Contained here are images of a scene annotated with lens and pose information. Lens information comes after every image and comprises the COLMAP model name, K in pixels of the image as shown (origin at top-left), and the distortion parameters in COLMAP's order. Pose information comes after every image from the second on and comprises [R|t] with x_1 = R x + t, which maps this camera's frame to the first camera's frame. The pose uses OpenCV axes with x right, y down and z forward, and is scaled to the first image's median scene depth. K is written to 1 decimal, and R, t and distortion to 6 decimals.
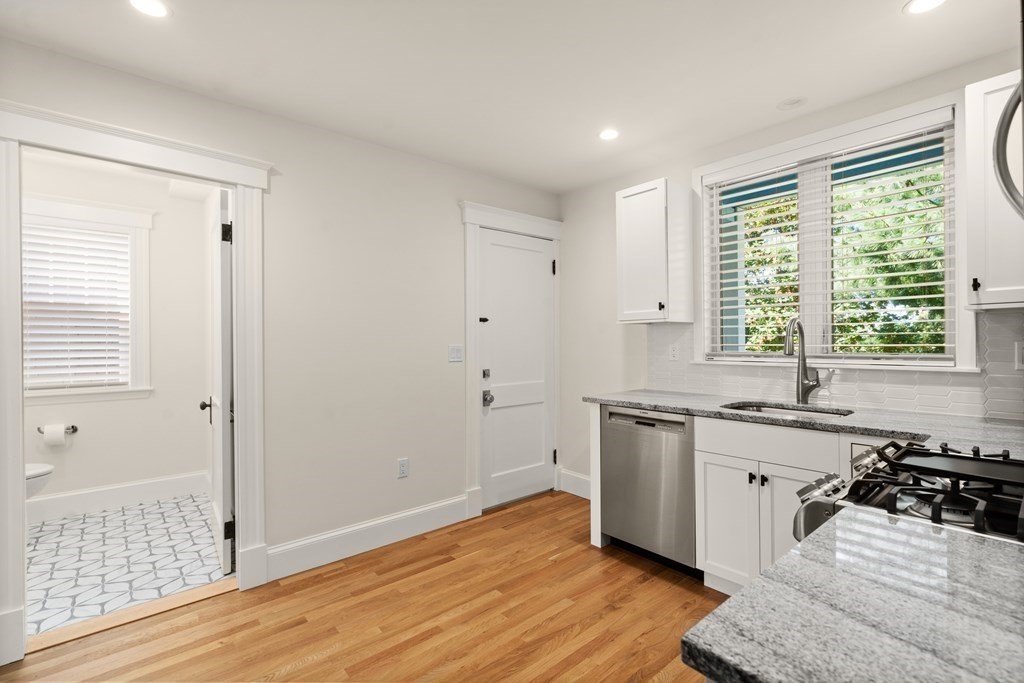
lens RADIAL K [[464.2, 0, 512.0], [0, 464.2, 341.5], [0, 0, 1]] dist [0.000516, -0.000160]
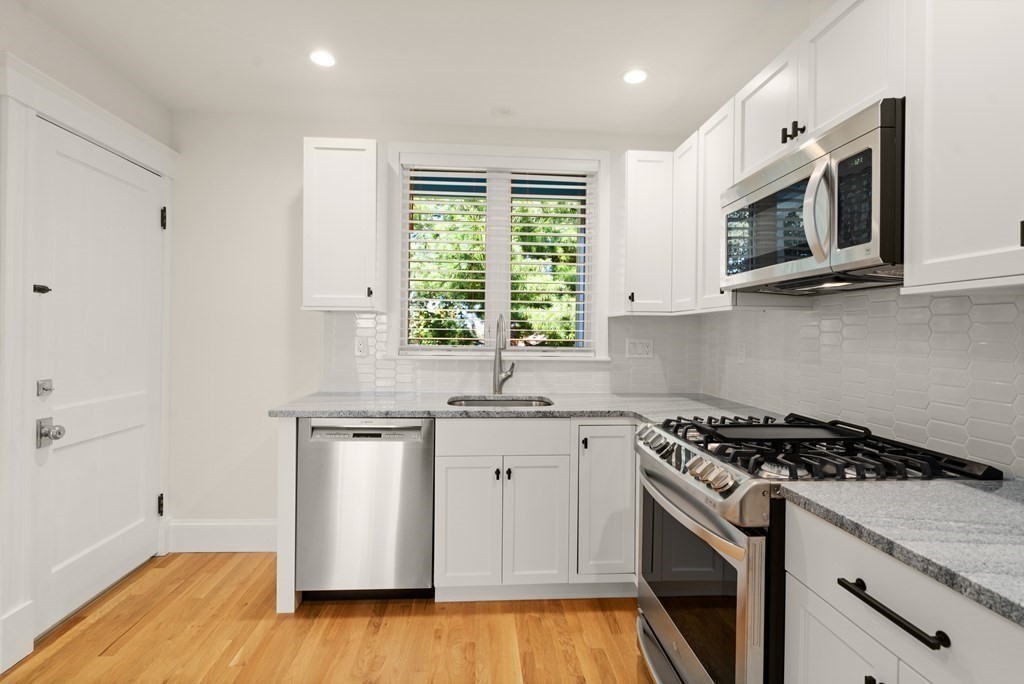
lens RADIAL K [[478.9, 0, 513.8], [0, 478.9, 335.8], [0, 0, 1]] dist [0.001608, -0.000581]
pose [[0.601672, 0.010773, 0.798671, -0.208259], [-0.016996, 0.999855, -0.000683, -0.000780], [-0.798562, -0.013163, 0.601768, 0.263323]]
